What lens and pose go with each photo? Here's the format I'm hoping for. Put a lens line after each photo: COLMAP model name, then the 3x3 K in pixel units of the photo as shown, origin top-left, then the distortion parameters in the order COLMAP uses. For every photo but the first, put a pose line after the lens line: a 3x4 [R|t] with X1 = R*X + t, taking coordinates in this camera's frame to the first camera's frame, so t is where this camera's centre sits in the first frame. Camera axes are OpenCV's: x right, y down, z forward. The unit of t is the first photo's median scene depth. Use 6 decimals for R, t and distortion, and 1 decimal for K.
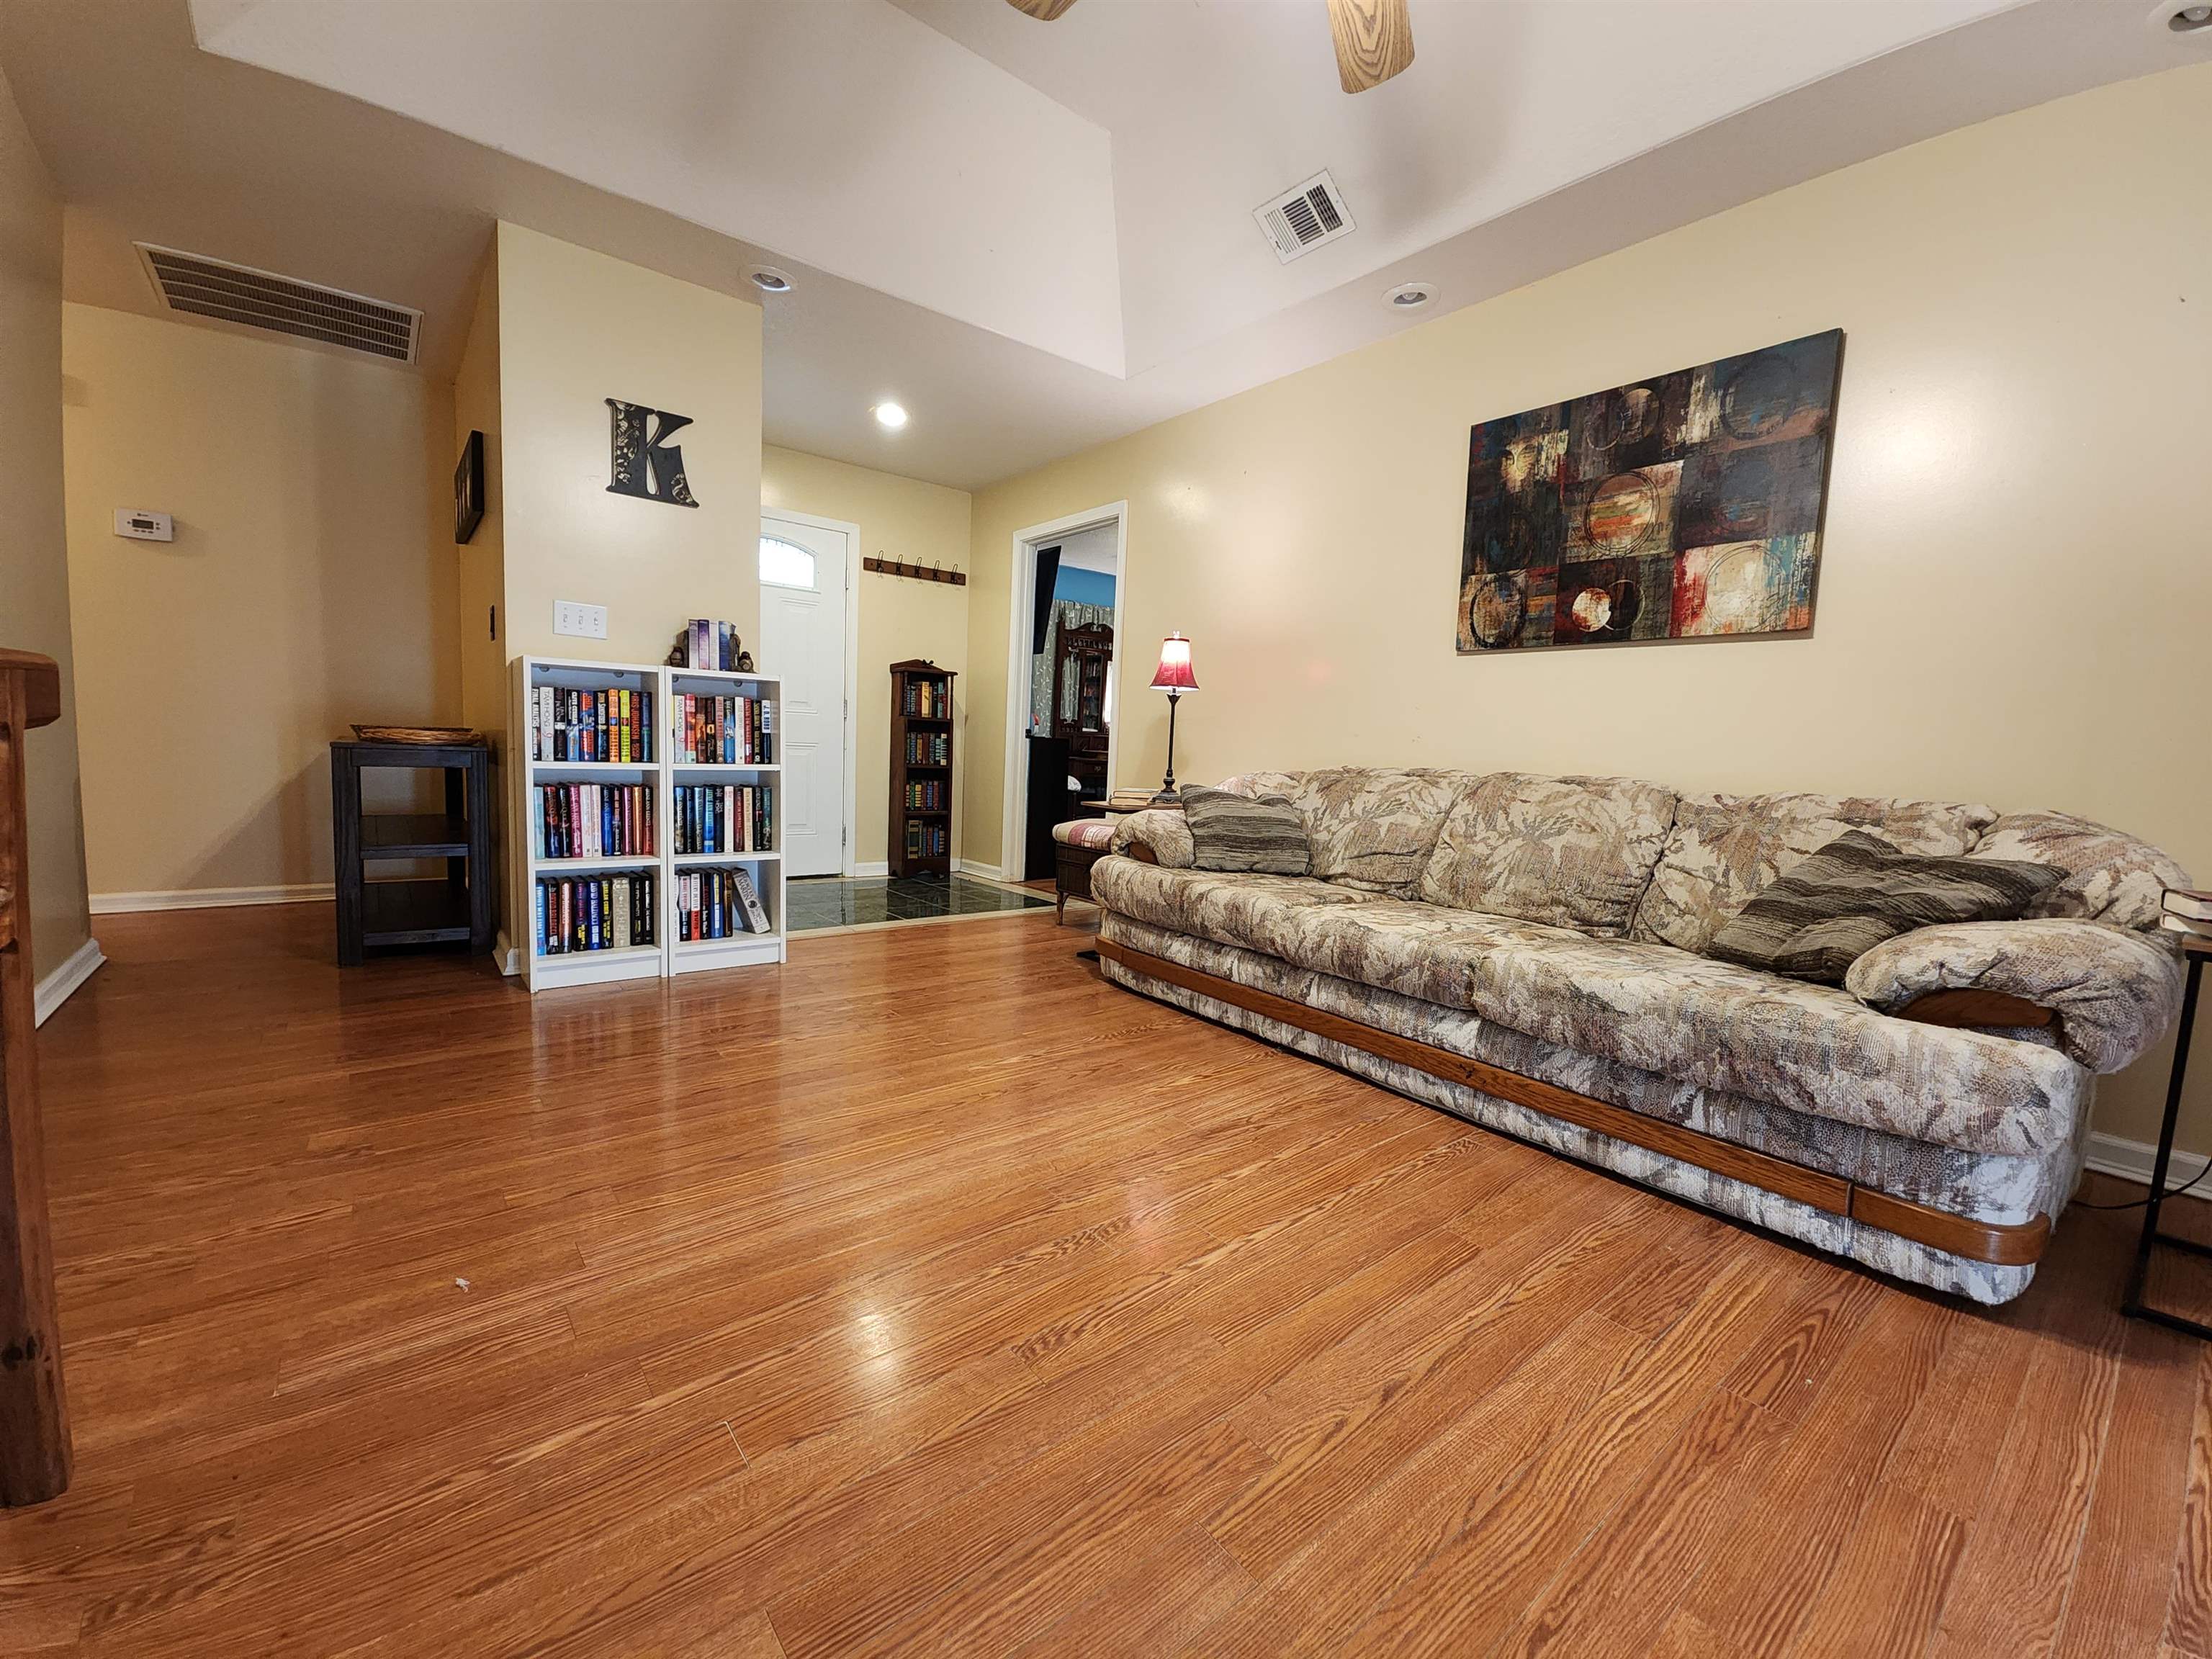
lens RADIAL K [[905.8, 0, 1108.0], [0, 905.8, 830.8], [0, 0, 1]] dist [0.008063, -0.005735]
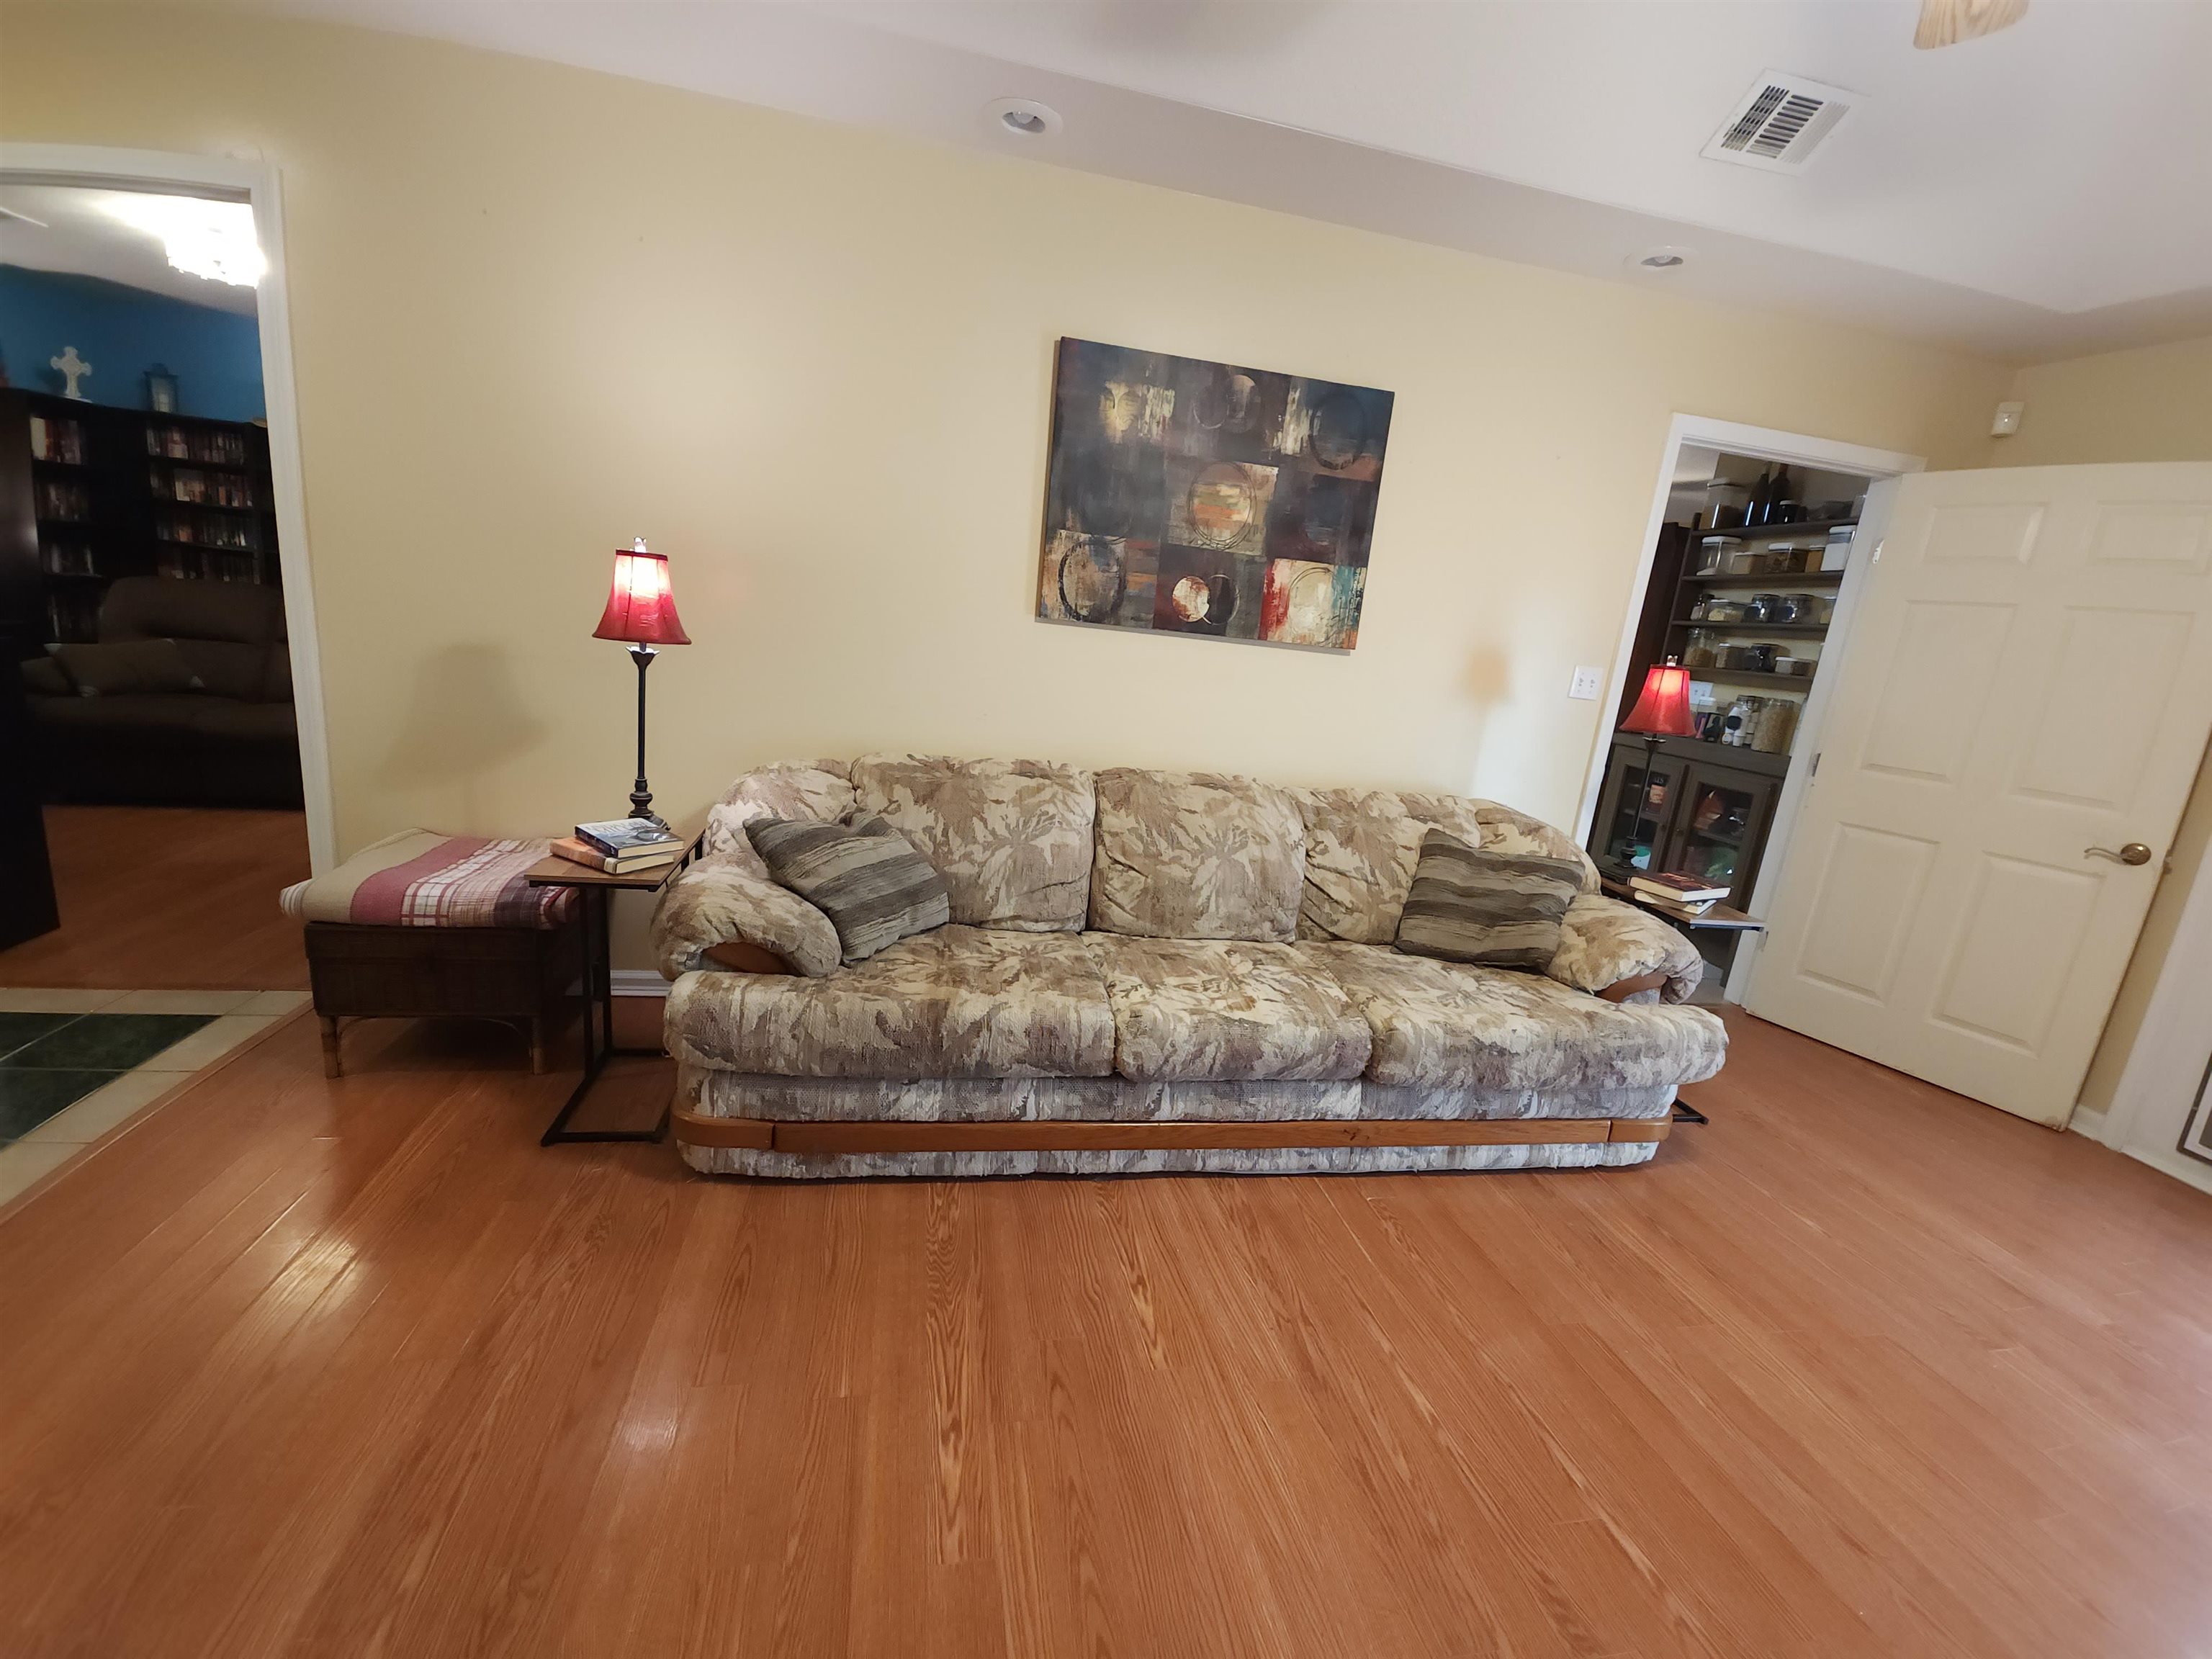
lens RADIAL K [[902.6, 0, 1113.1], [0, 902.6, 833.9], [0, 0, 1]] dist [0.010031, -0.007305]
pose [[0.464586, -0.196642, 0.863419, -0.384597], [0.001256, 0.975178, 0.221420, -0.205664], [-0.885527, -0.101784, 0.453301, 0.587767]]
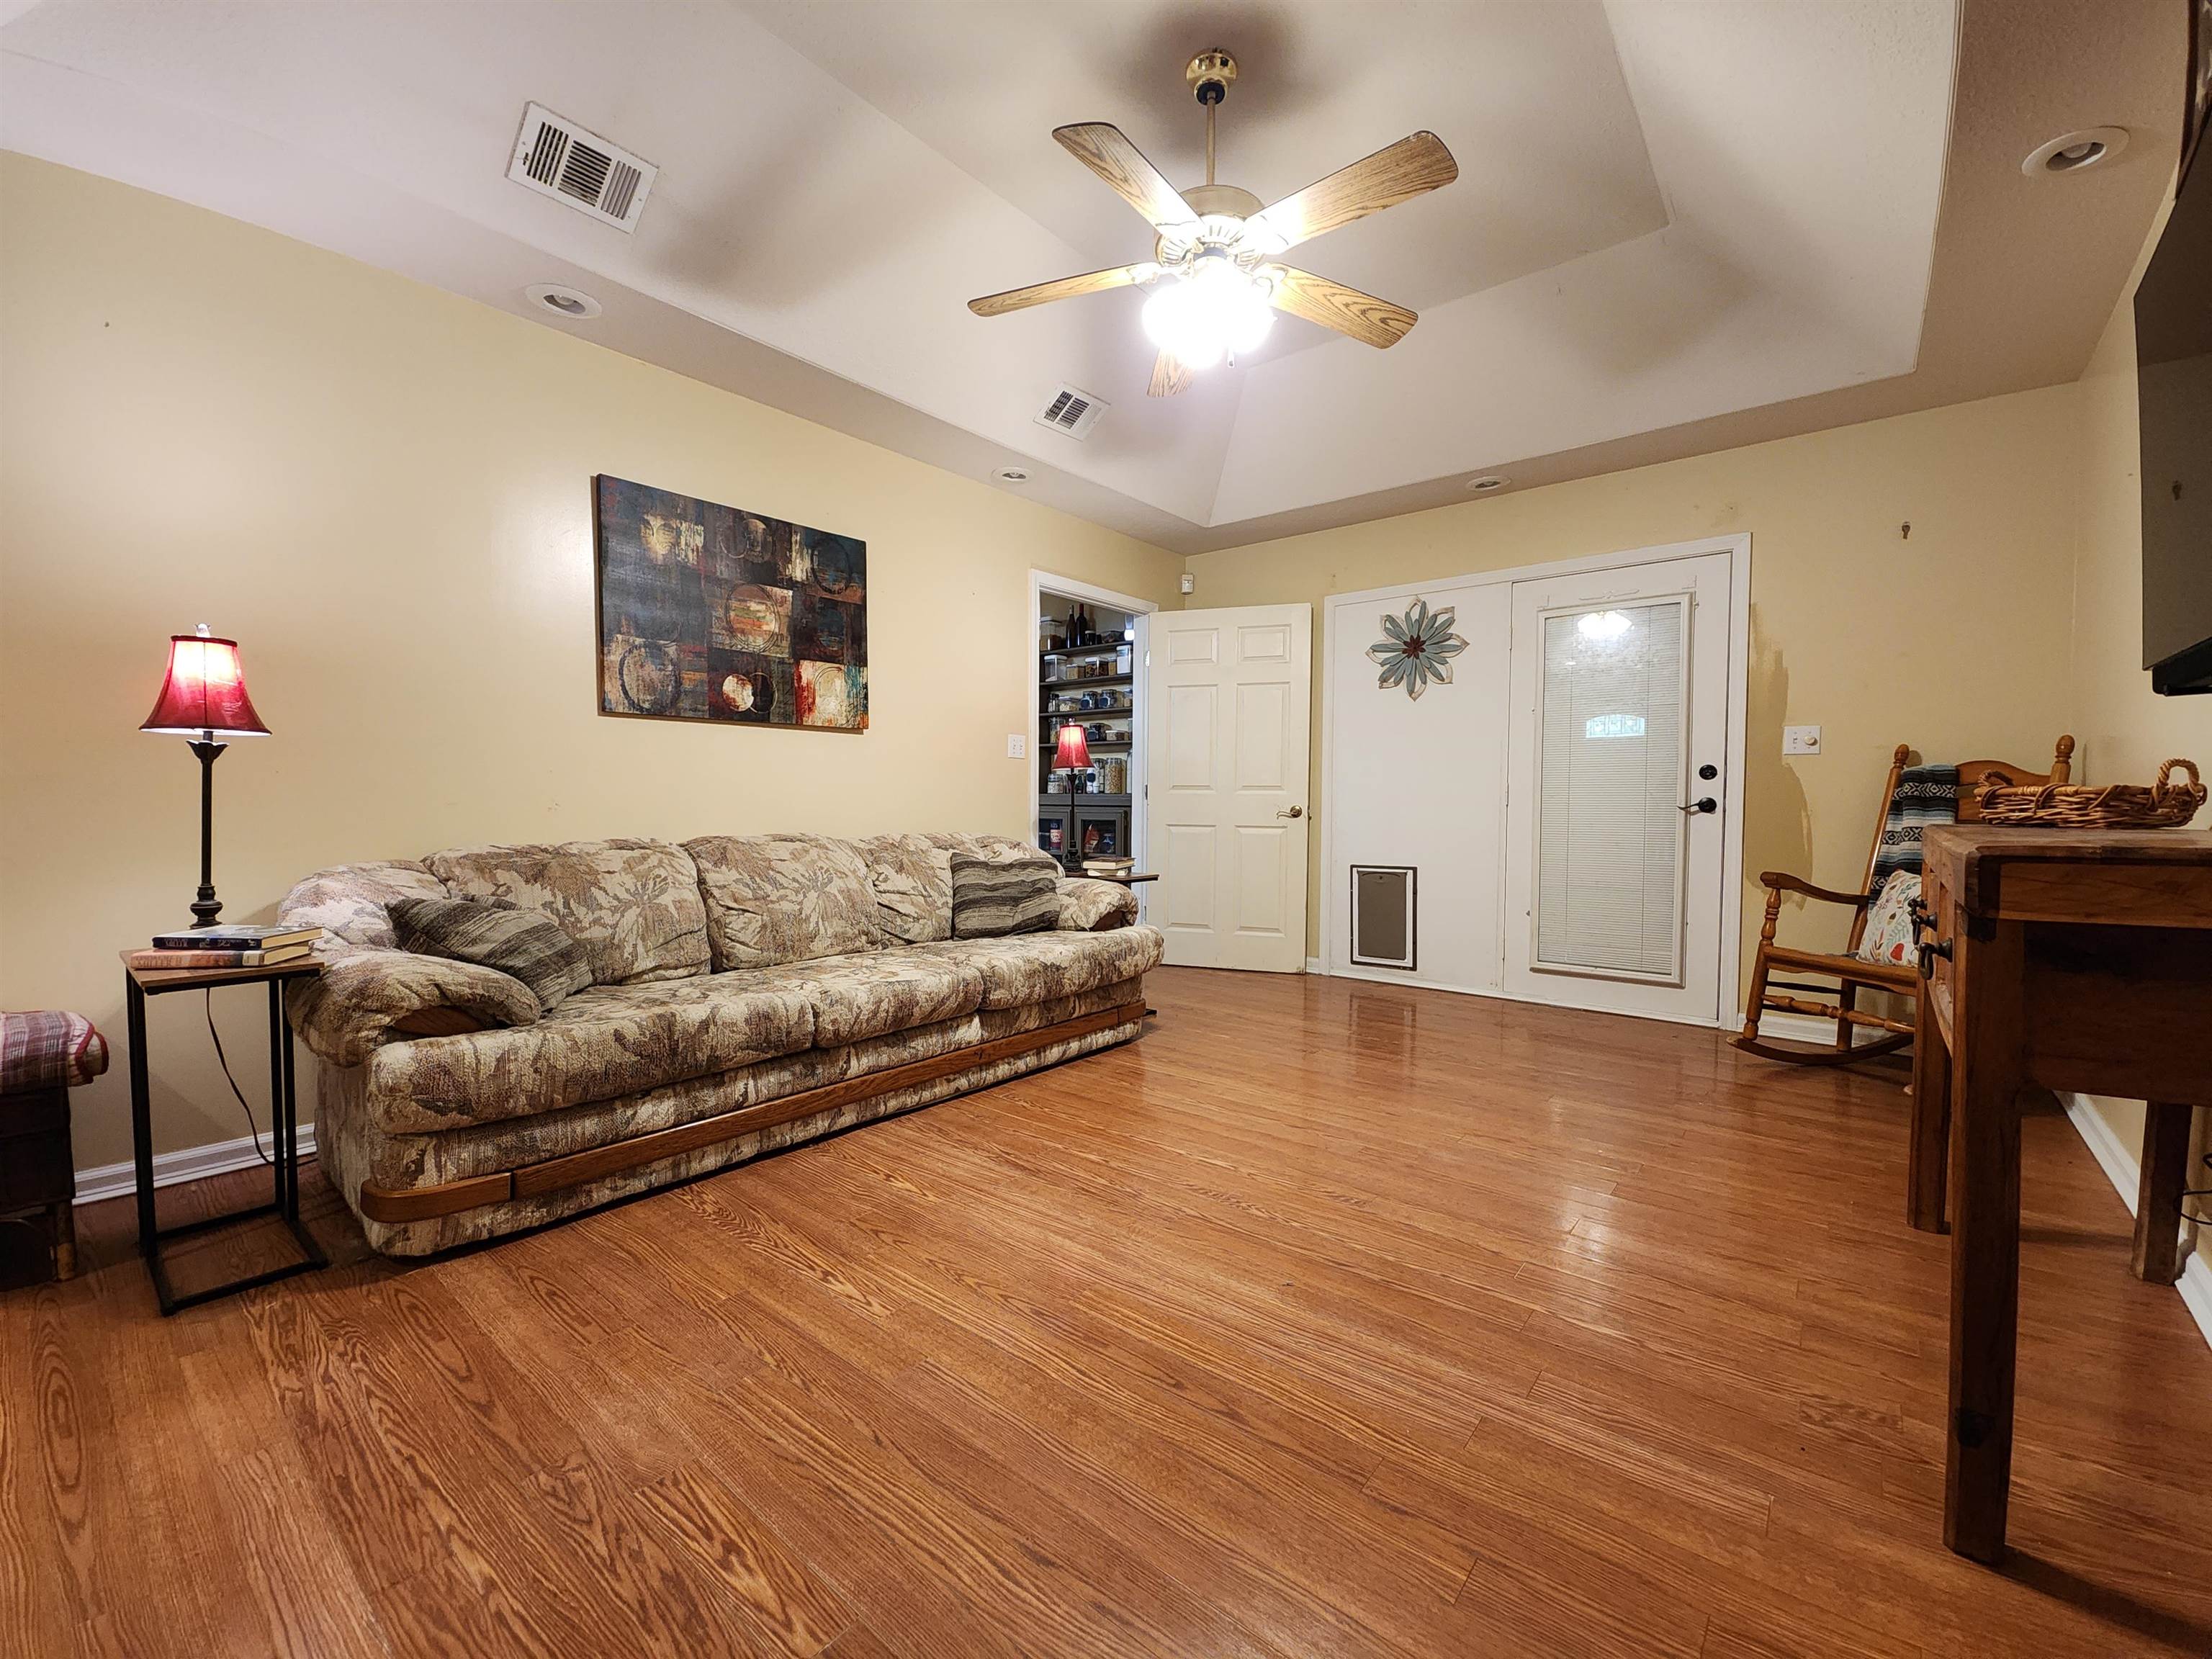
lens RADIAL K [[901.1, 0, 1109.7], [0, 901.1, 832.6], [0, 0, 1]] dist [0.010654, -0.006532]
pose [[-0.200266, -0.081145, 0.976375, -0.690259], [0.081101, 0.991771, 0.099059, -0.136485], [-0.976379, 0.099023, -0.192037, 0.749455]]
